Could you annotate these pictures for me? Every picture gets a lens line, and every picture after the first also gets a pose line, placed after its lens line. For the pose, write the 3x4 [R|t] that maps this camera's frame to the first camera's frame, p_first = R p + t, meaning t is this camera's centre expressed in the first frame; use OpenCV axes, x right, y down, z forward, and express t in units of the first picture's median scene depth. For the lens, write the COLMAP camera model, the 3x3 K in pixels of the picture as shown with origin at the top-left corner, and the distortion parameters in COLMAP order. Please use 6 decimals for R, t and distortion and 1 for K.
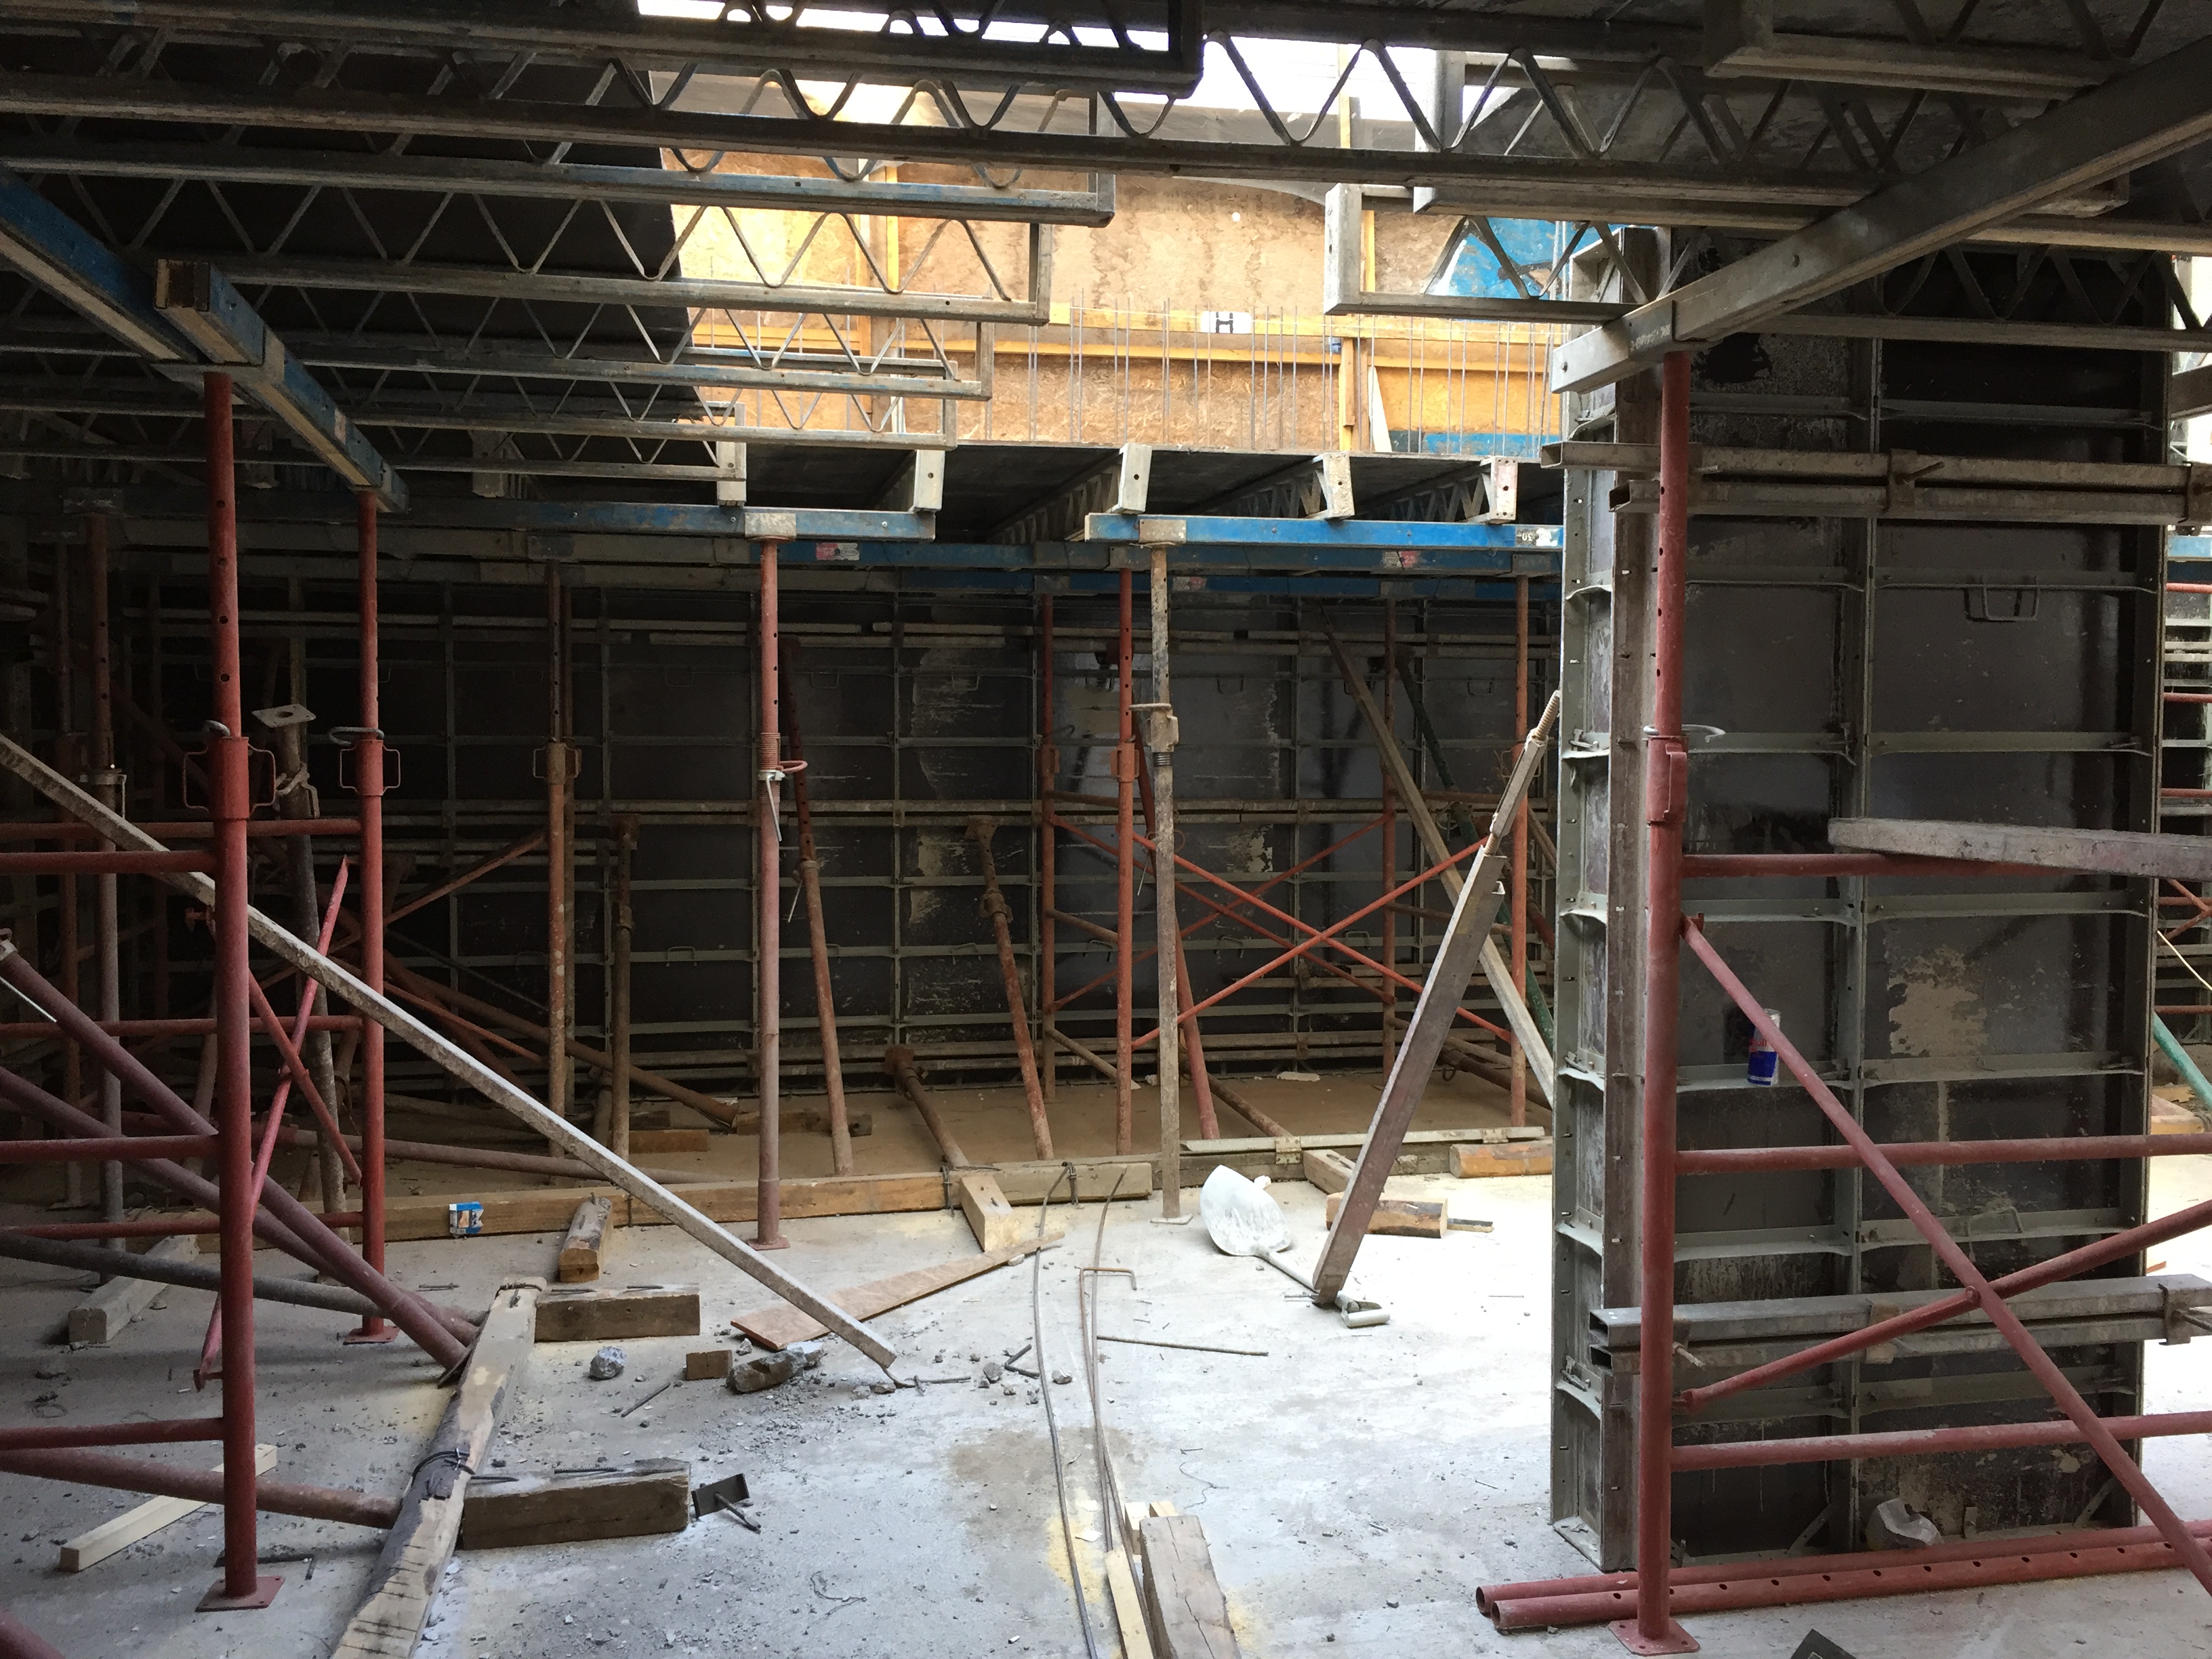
lens RADIAL K [[1884.2, 0, 1106.0], [0, 1884.2, 829.5], [0, 0, 1]] dist [0.038101, -0.078410]
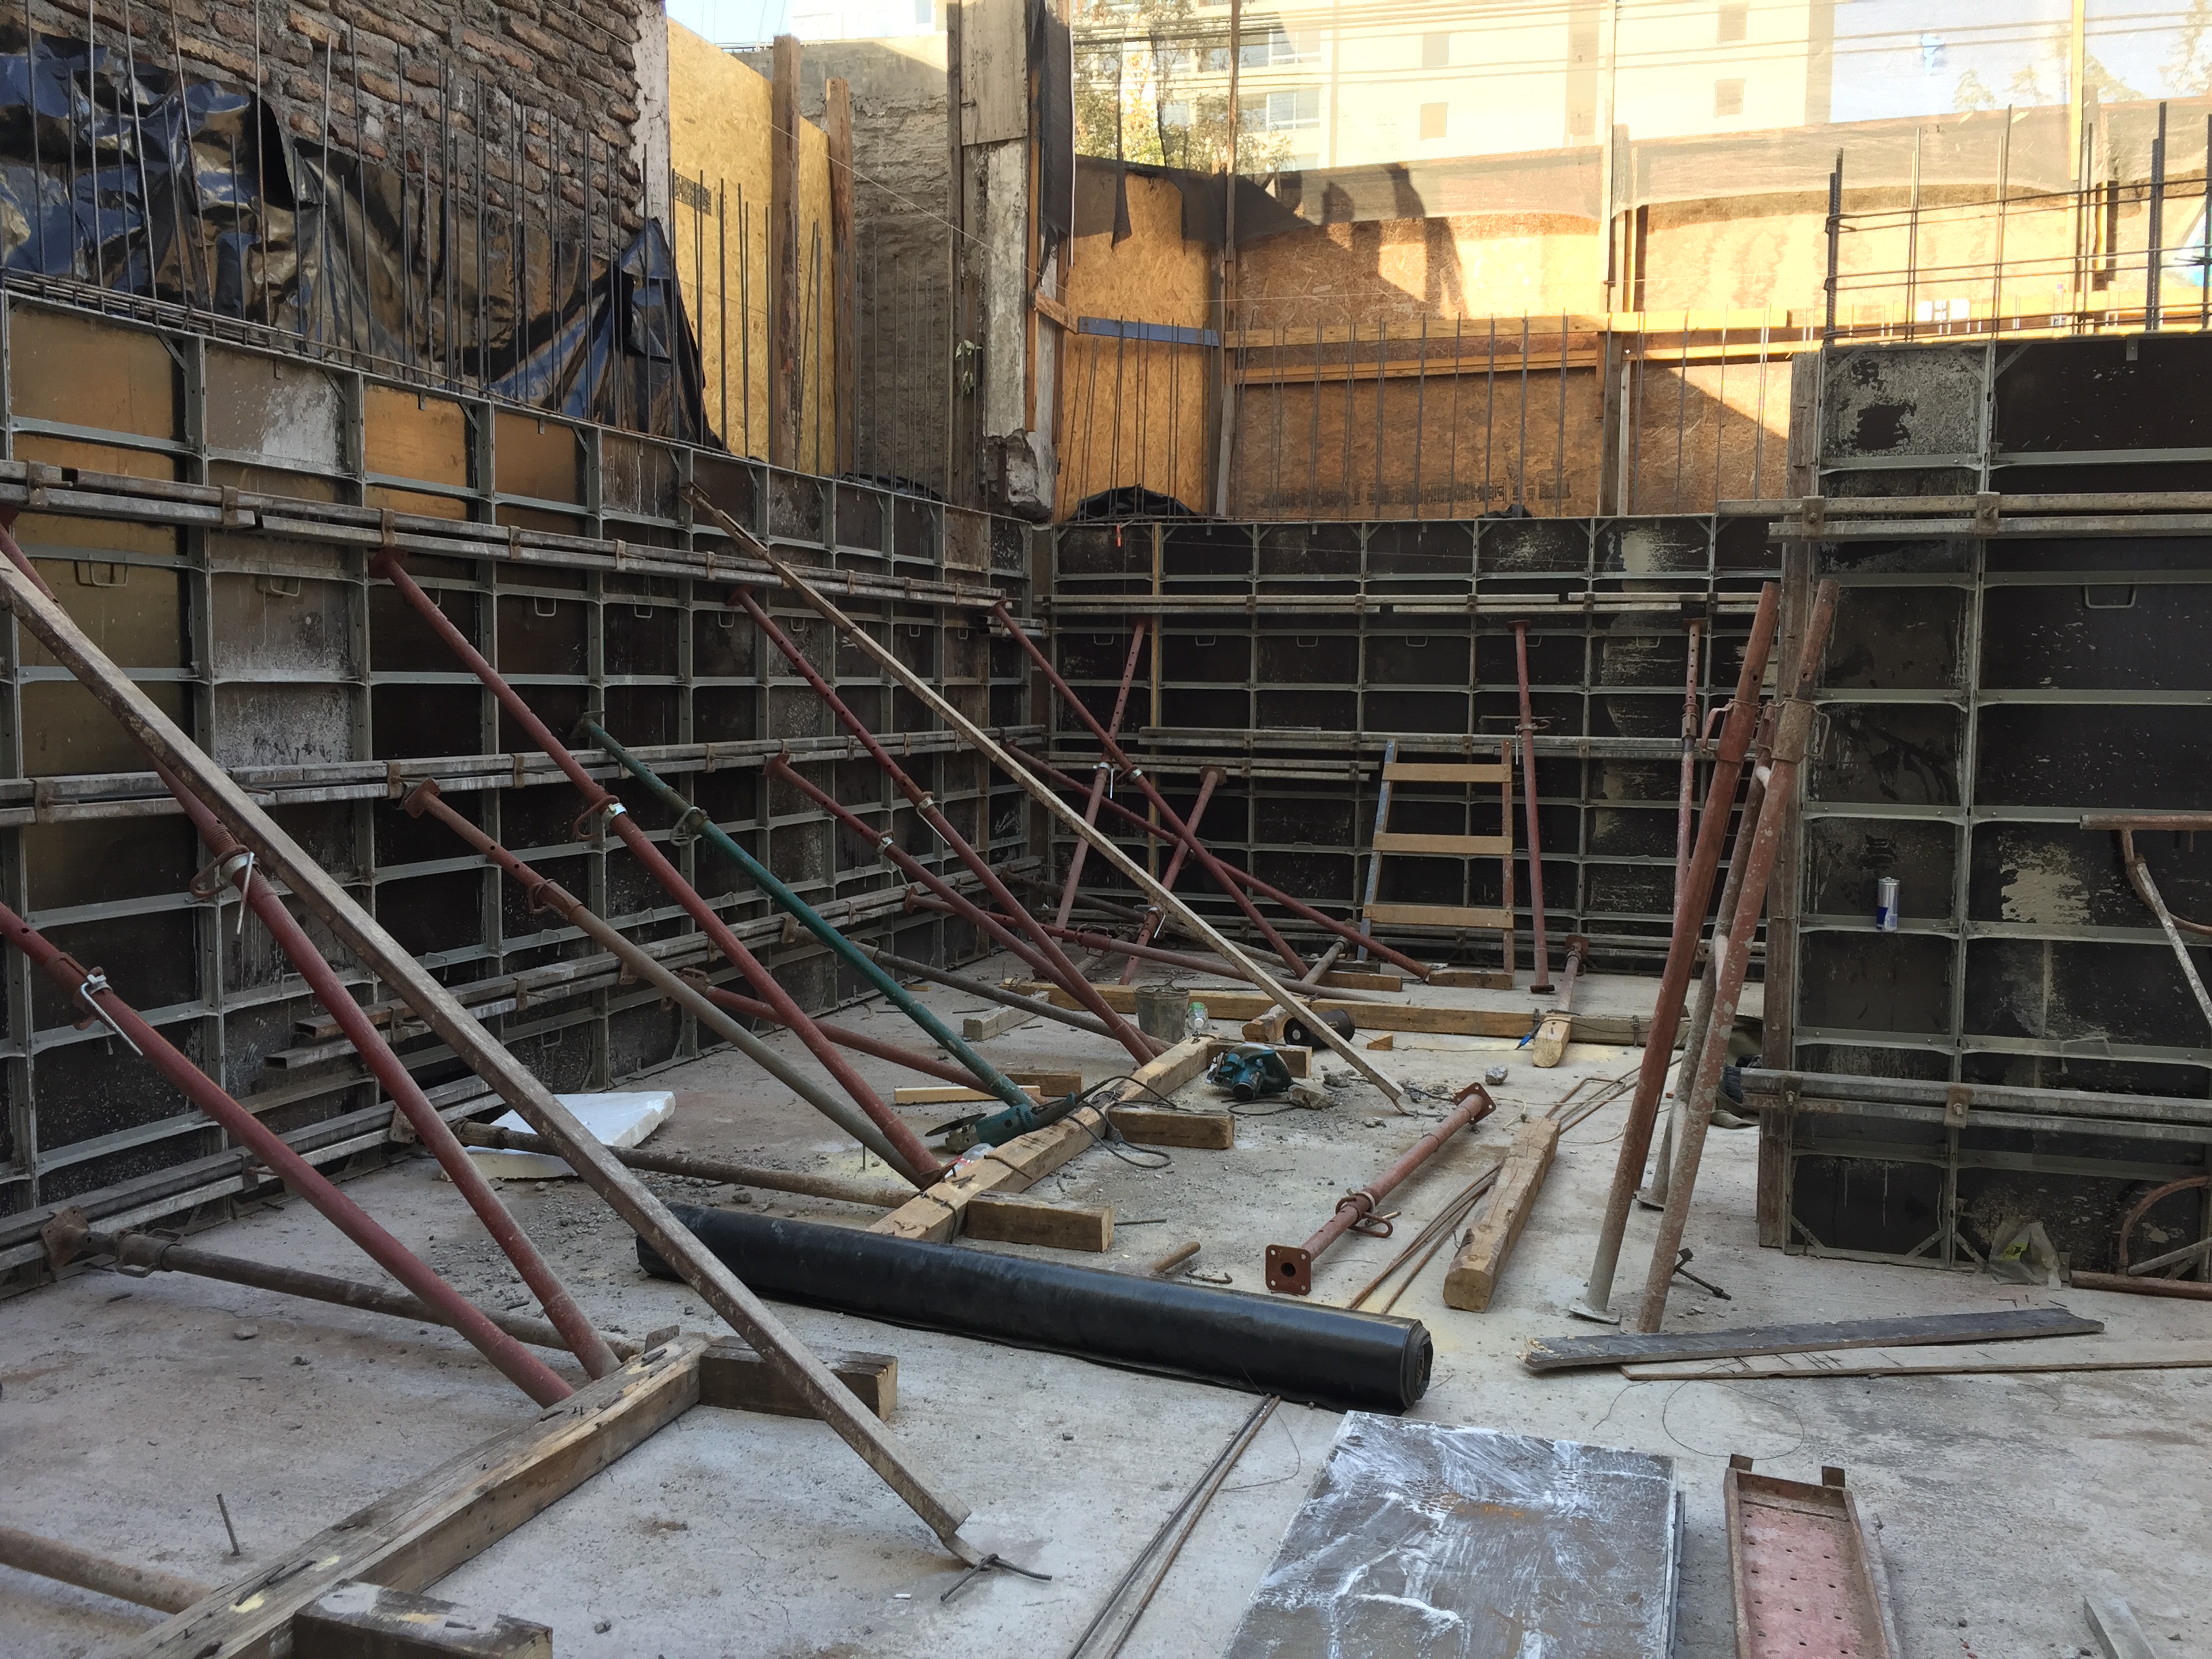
lens RADIAL K [[1899.5, 0, 1106.0], [0, 1899.5, 829.5], [0, 0, 1]] dist [0.008226, -0.011634]
pose [[0.871766, 0.045034, -0.487848, 0.236470], [-0.030925, 0.998839, 0.036942, 0.009428], [0.488945, -0.017118, 0.872147, -0.253359]]
